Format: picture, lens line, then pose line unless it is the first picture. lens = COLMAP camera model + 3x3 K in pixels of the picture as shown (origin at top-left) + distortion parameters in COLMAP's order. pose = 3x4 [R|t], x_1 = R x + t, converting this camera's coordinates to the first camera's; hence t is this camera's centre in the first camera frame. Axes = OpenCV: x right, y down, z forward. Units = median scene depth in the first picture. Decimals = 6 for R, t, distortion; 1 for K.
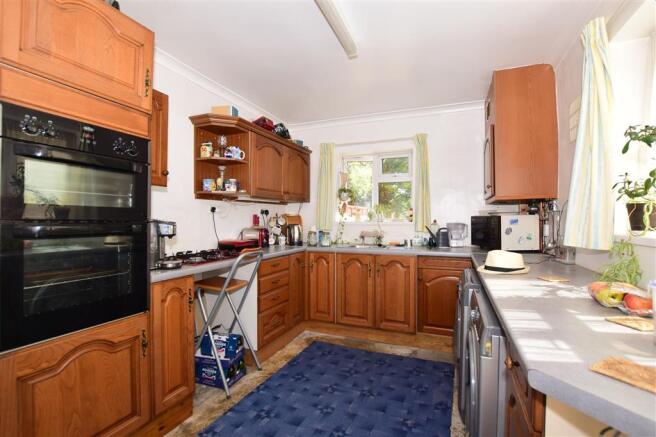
lens RADIAL K [[295.2, 0, 317.6], [0, 295.2, 218.4], [0, 0, 1]] dist [-0.032991, 0.000072]
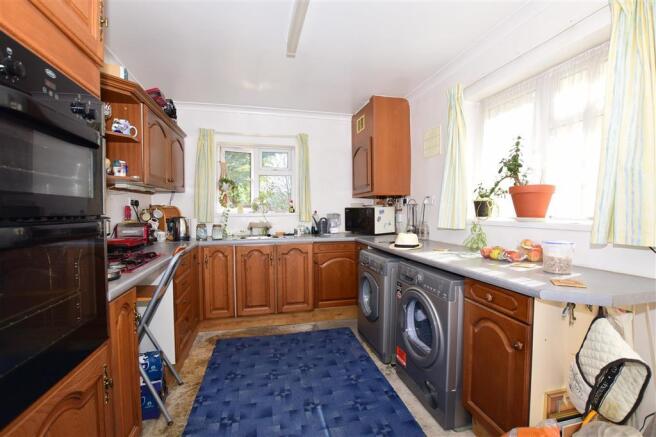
lens RADIAL K [[295.2, 0, 317.6], [0, 295.2, 218.4], [0, 0, 1]] dist [-0.032991, 0.000072]
pose [[0.810854, -0.022188, 0.584828, -0.315749], [0.003341, 0.999440, 0.033287, -0.004343], [-0.585239, -0.025037, 0.810474, 0.062333]]
